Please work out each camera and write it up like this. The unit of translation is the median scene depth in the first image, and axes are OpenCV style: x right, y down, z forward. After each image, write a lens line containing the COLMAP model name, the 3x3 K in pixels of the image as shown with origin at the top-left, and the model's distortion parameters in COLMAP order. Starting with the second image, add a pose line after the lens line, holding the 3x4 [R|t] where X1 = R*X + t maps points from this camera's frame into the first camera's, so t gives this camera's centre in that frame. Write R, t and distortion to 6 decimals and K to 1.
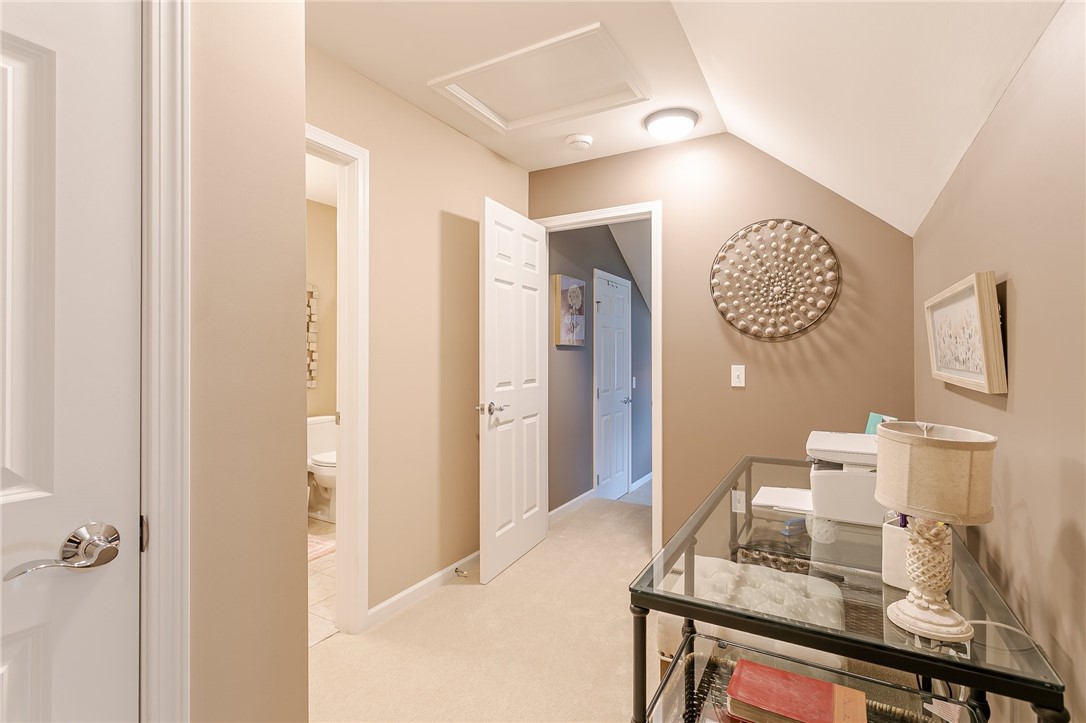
lens RADIAL K [[512.4, 0, 541.5], [0, 512.4, 356.6], [0, 0, 1]] dist [0.001565, 0.000046]
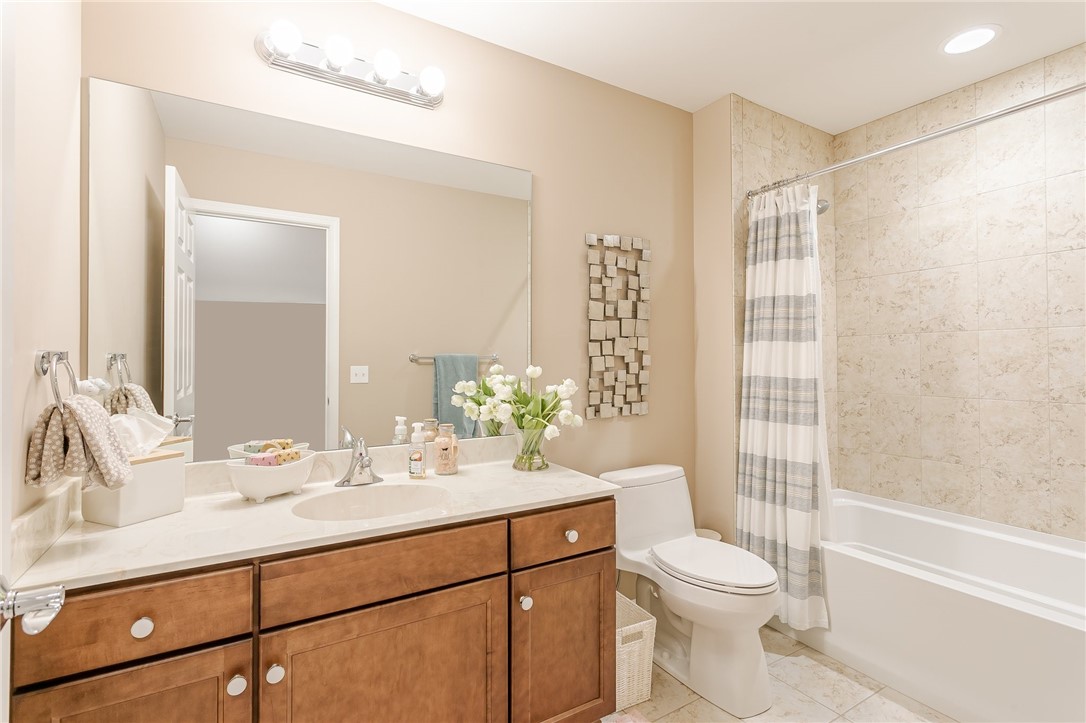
lens RADIAL K [[512.4, 0, 542.5], [0, 512.4, 359.6], [0, 0, 1]] dist [0.001565, 0.000046]
pose [[0.875934, -0.003805, -0.482416, -0.266800], [0.004646, 0.999989, 0.000549, -0.002706], [0.482409, -0.002722, 0.875942, 0.438492]]
